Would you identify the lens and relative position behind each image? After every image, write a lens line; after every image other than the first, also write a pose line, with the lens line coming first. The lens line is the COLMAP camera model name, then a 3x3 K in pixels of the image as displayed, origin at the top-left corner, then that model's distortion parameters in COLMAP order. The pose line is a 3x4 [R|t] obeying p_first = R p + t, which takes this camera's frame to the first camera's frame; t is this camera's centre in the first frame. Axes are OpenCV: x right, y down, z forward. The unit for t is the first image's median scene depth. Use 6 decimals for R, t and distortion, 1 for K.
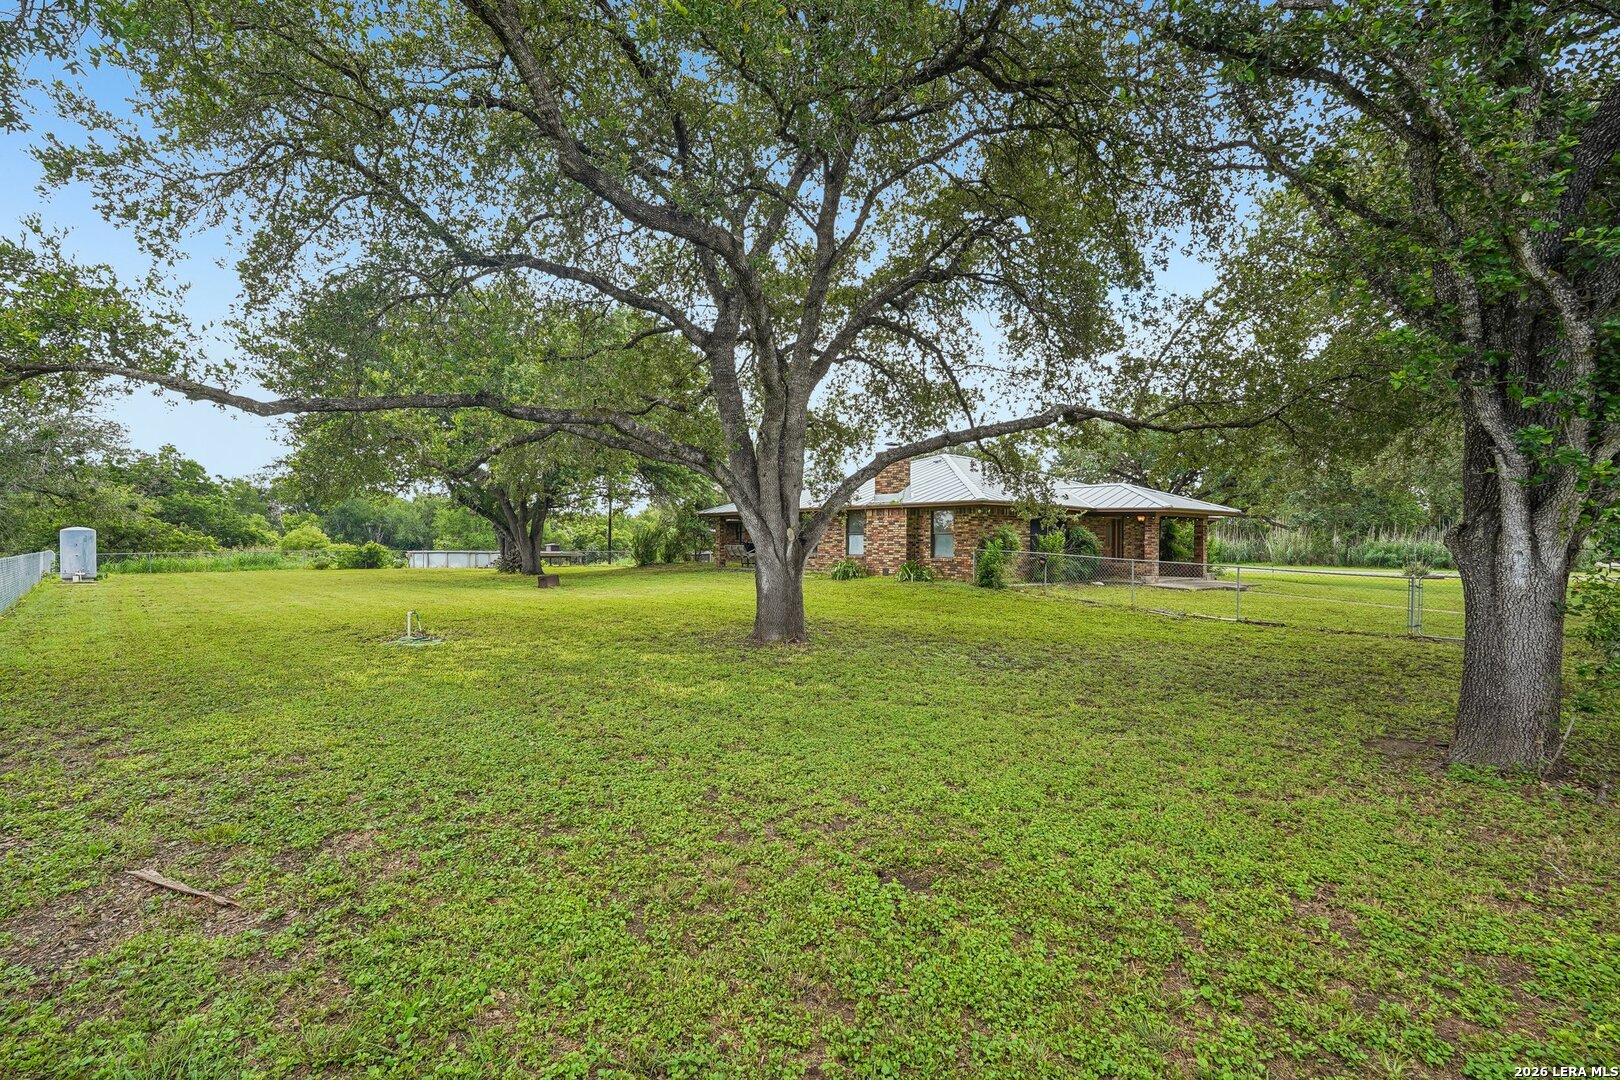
lens RADIAL K [[749.7, 0, 810.4], [0, 749.7, 538.8], [0, 0, 1]] dist [0.000034, 0.000000]
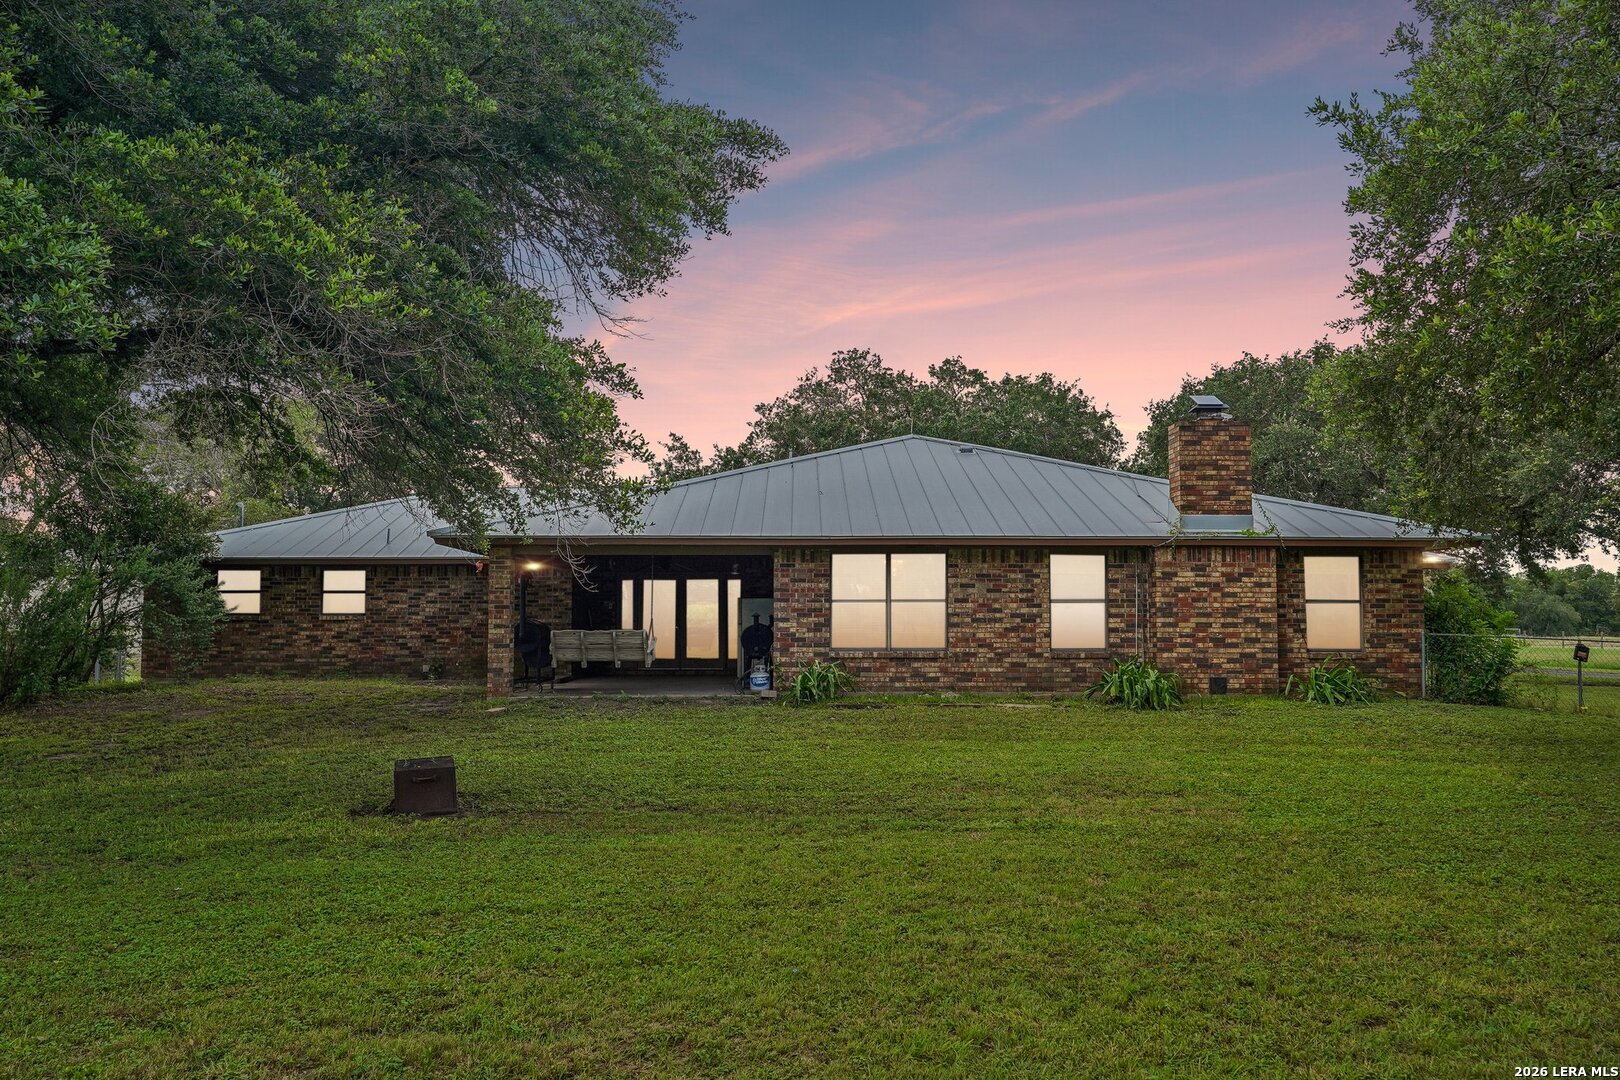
lens RADIAL K [[1301.6, 0, 810.8], [0, 1301.6, 537.7], [0, 0, 1]] dist [0.000701, -0.005866]
pose [[0.645043, 0.041998, 0.762991, -0.664347], [-0.001825, 0.998570, -0.053423, -0.002766], [-0.764144, 0.033067, 0.644198, 0.674782]]
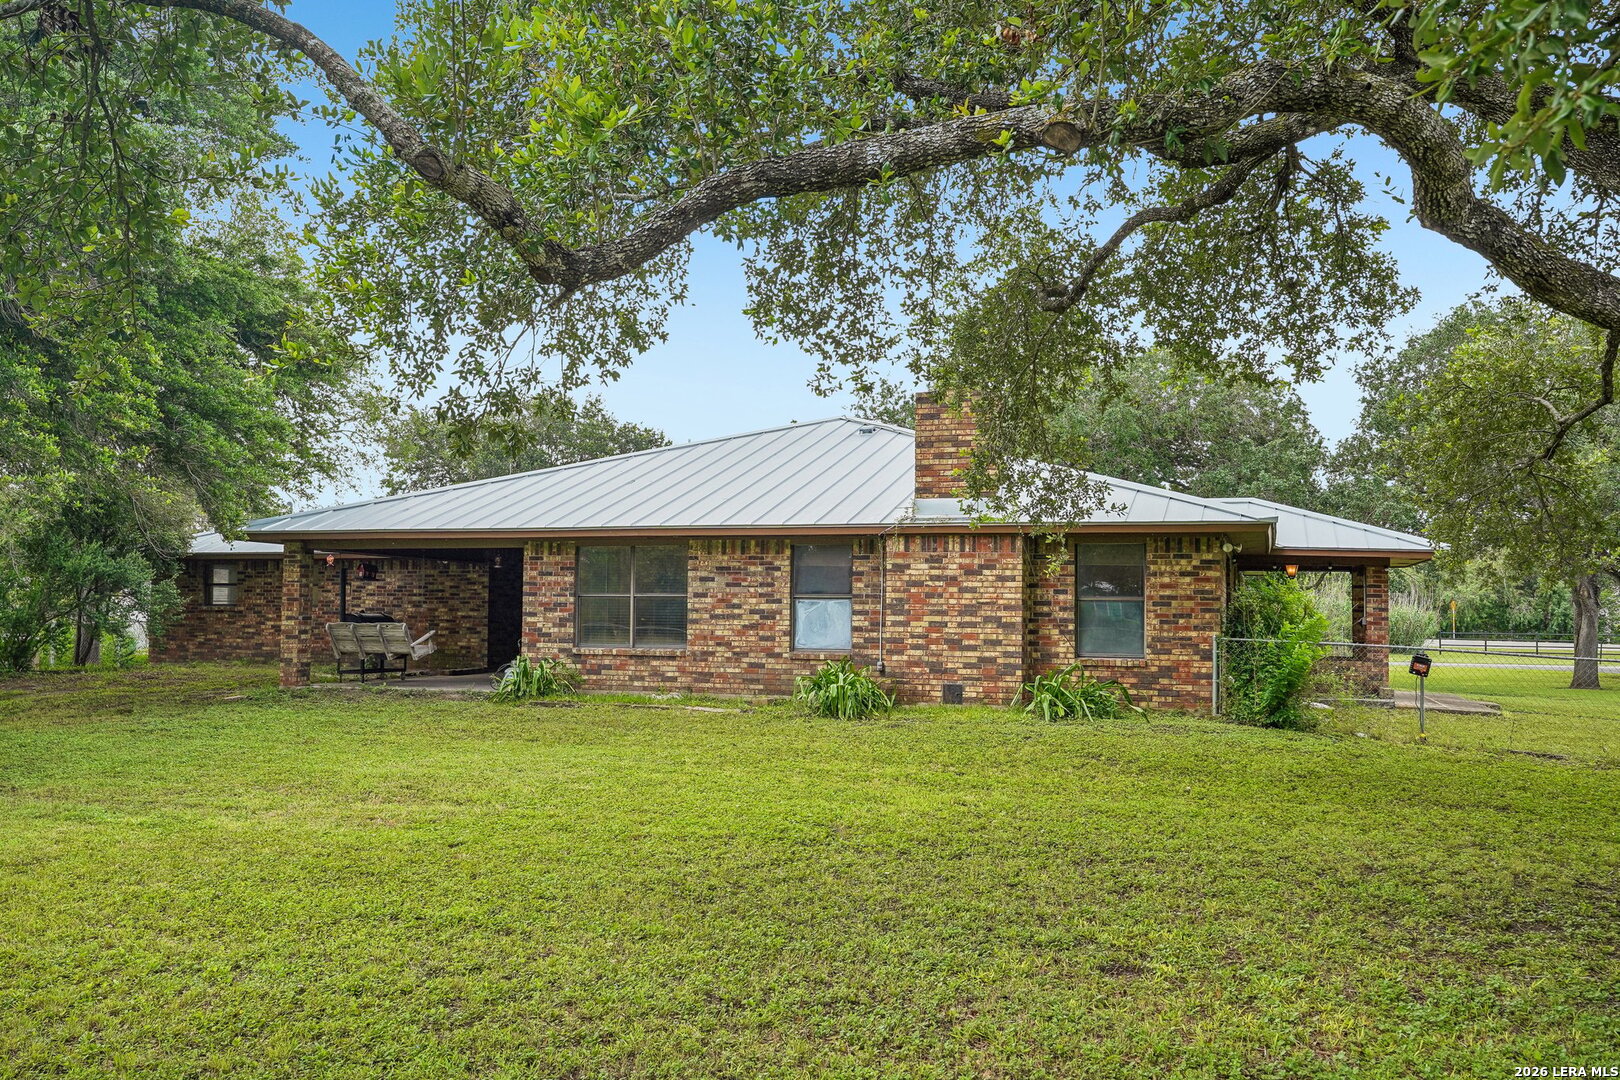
lens RADIAL K [[1357.5, 0, 808.3], [0, 1357.5, 543.3], [0, 0, 1]] dist [0.000727, 0.003113]
pose [[0.855992, 0.027898, 0.516236, -0.337826], [-0.007590, 0.999113, -0.041408, -0.005074], [-0.516933, 0.031526, 0.855445, 0.420144]]
